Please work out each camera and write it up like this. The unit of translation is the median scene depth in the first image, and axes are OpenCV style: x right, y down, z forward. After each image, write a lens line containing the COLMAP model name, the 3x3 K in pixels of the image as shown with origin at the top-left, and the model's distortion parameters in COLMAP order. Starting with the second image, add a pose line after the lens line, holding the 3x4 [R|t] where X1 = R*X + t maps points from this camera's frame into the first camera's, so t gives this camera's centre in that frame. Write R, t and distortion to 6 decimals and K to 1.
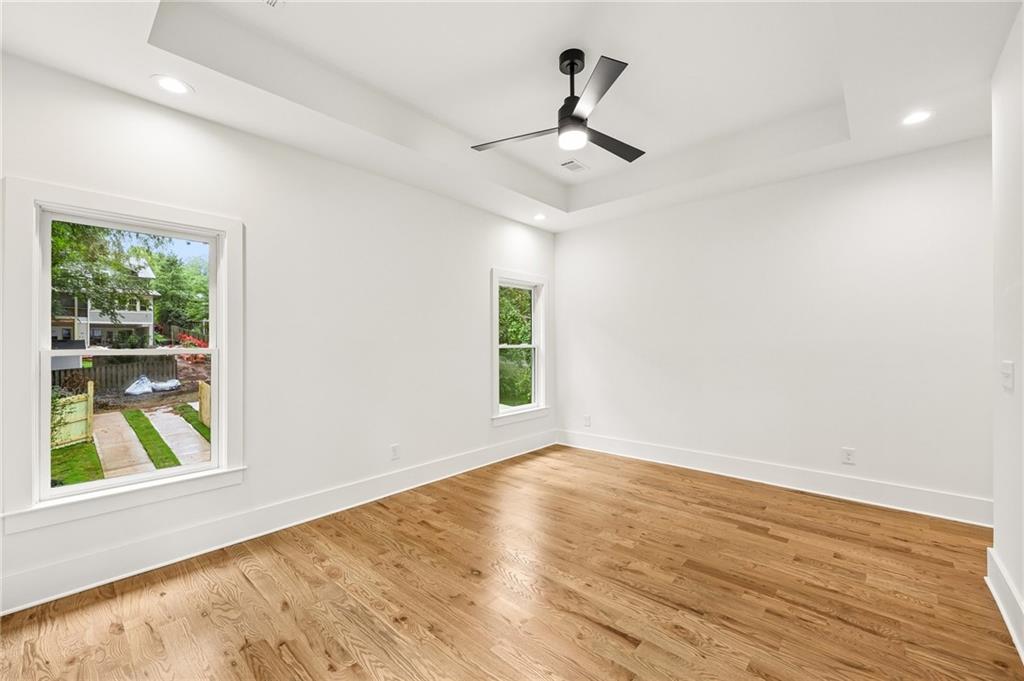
lens RADIAL K [[412.1, 0, 512.4], [0, 412.1, 340.6], [0, 0, 1]] dist [0.002315, 0.000009]
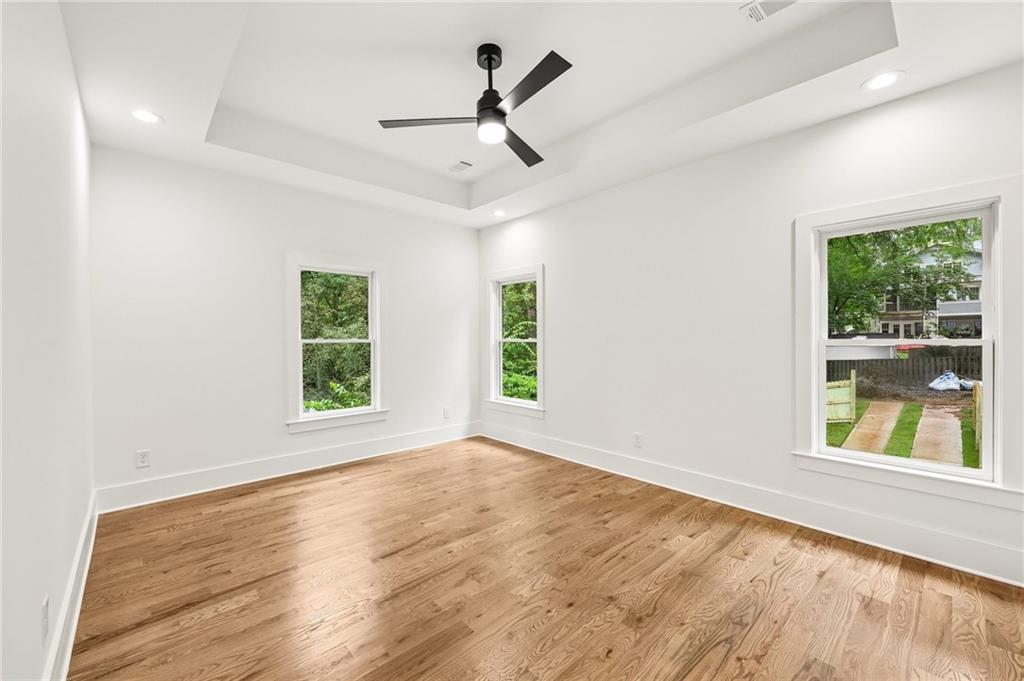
lens RADIAL K [[412.1, 0, 512.0], [0, 412.1, 339.4], [0, 0, 1]] dist [0.002315, 0.000009]
pose [[-0.089206, 0.008493, -0.995977, 0.787059], [0.007017, 0.999944, 0.007898, 0.004725], [0.995988, -0.006285, -0.089261, 0.781083]]
